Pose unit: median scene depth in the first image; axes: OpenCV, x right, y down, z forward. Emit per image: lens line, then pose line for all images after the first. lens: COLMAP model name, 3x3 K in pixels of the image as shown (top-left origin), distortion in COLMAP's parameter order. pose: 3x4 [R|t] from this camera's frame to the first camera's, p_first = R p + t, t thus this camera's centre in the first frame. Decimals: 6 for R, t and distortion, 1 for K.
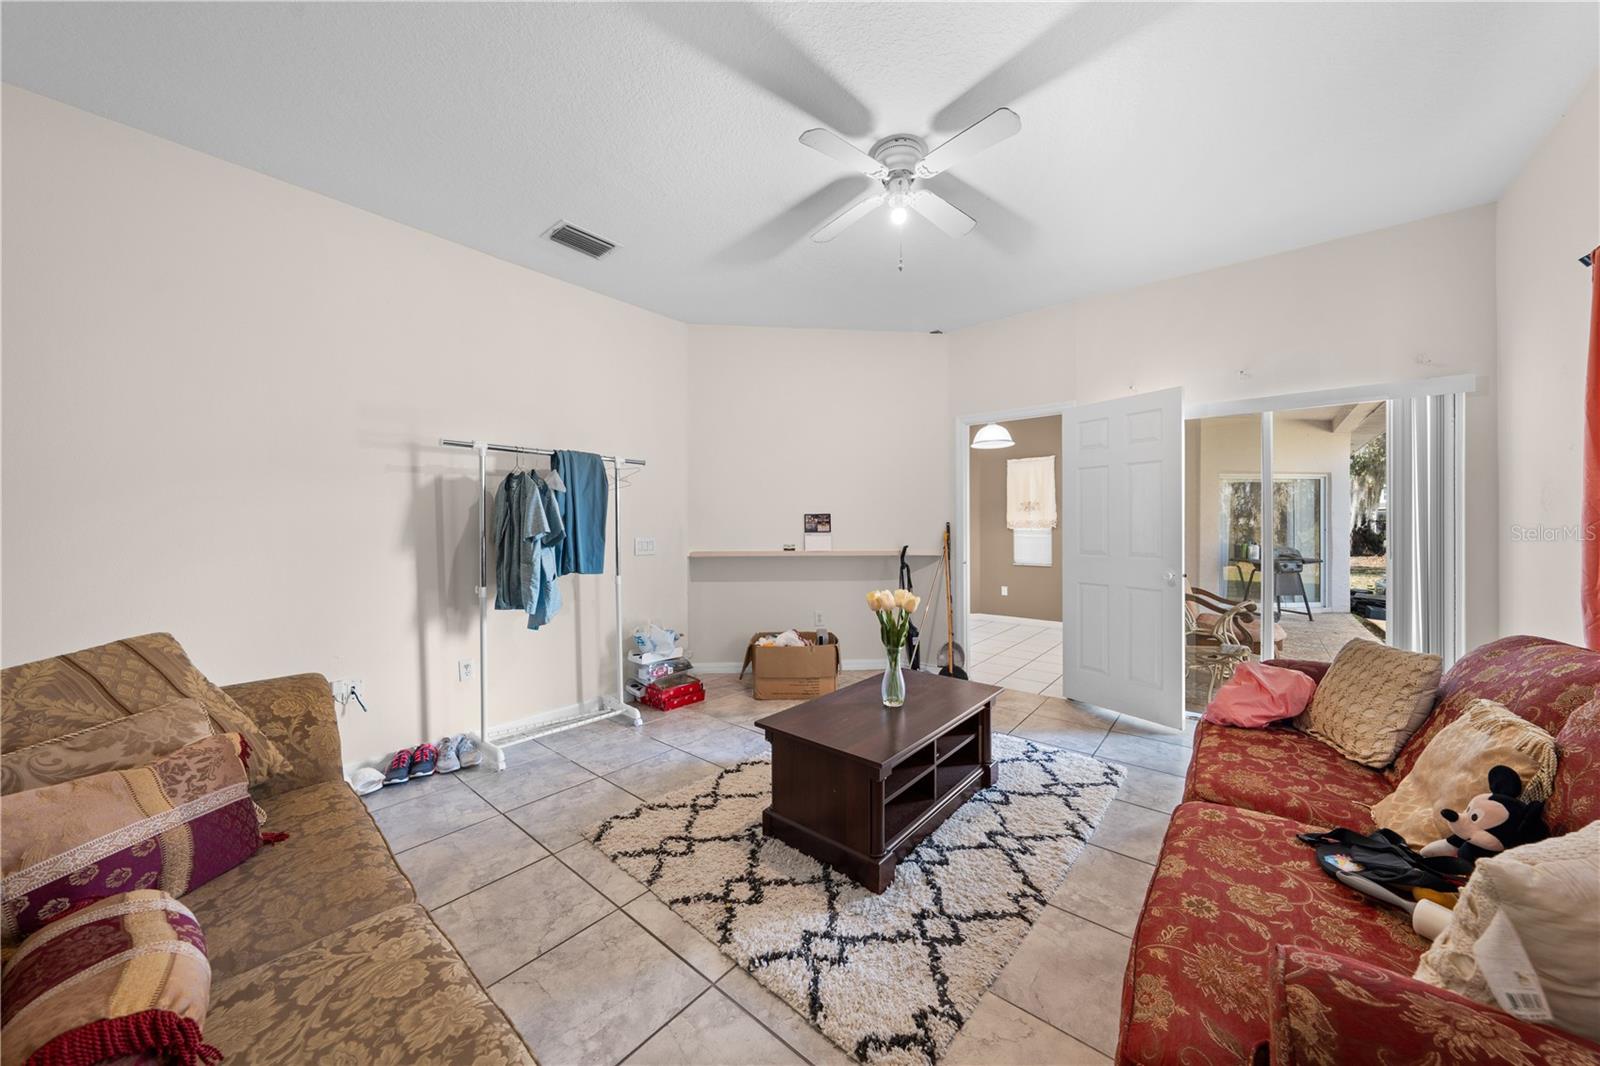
lens RADIAL K [[541.6, 0, 803.1], [0, 541.6, 526.0], [0, 0, 1]] dist [-0.000132, 0.000060]
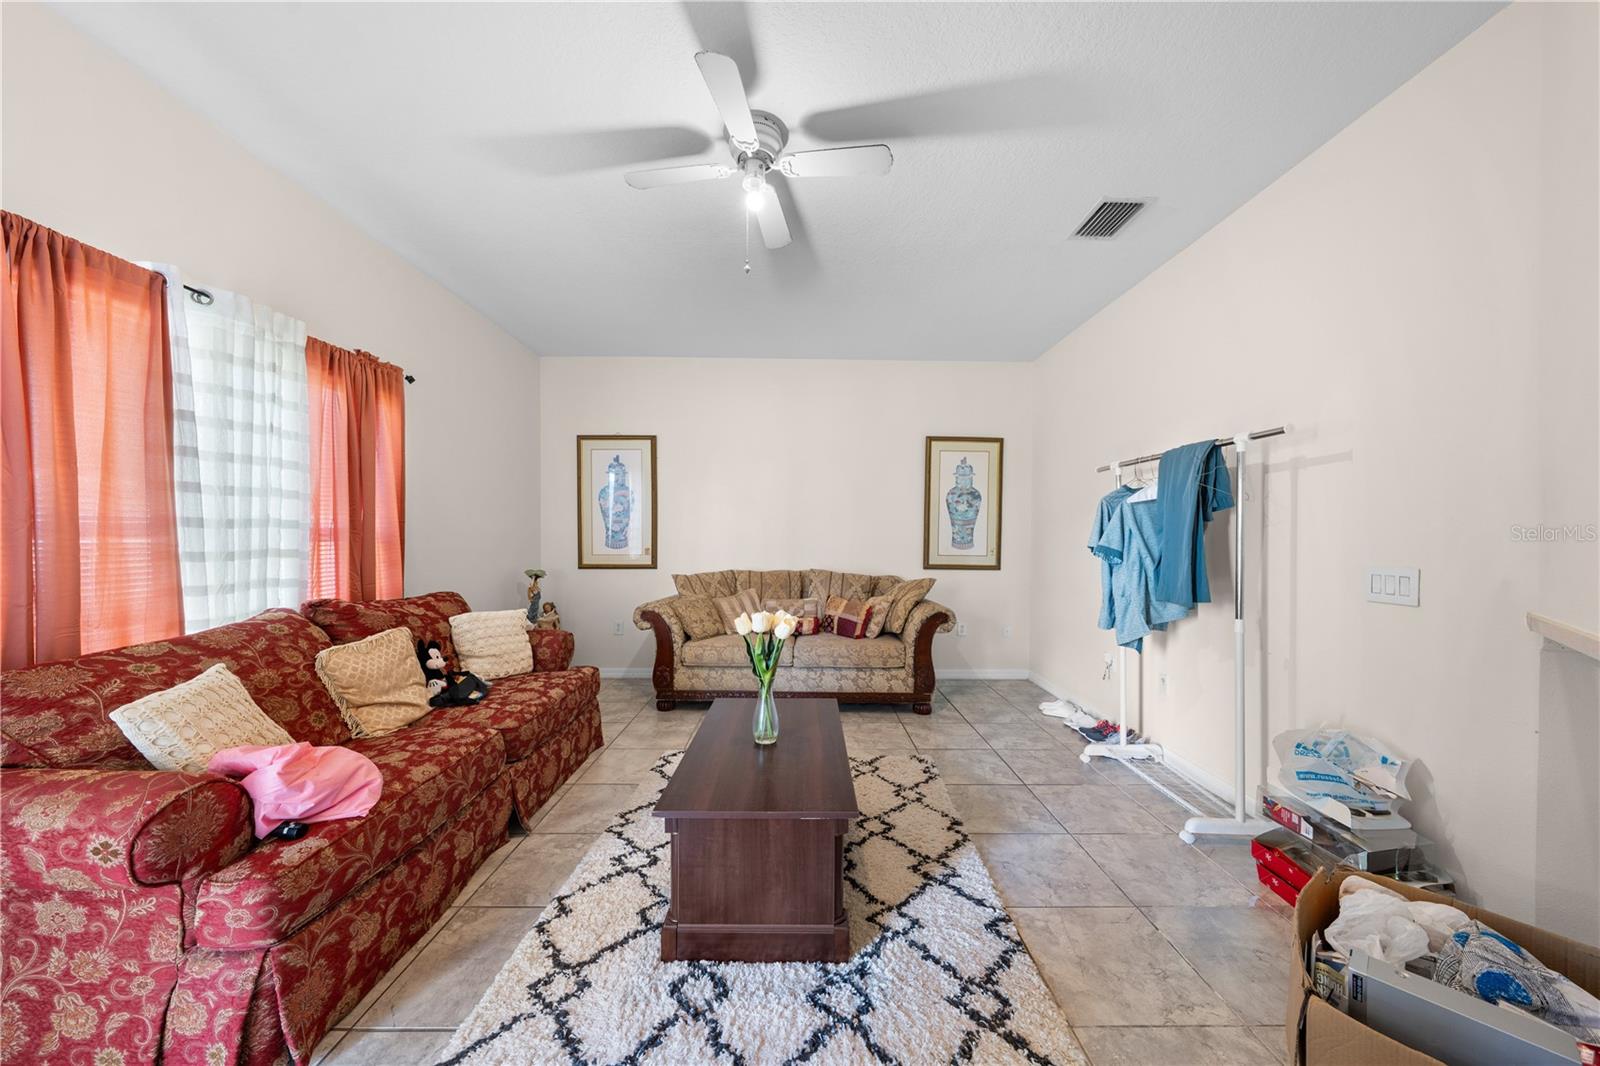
lens RADIAL K [[543.4, 0, 803.6], [0, 543.4, 526.3], [0, 0, 1]] dist [-0.002214, 0.000082]
pose [[-0.764435, -0.006546, -0.644667, 0.679467], [-0.006961, 0.999974, -0.001899, -0.019445], [0.644663, 0.003036, -0.764461, 1.682829]]
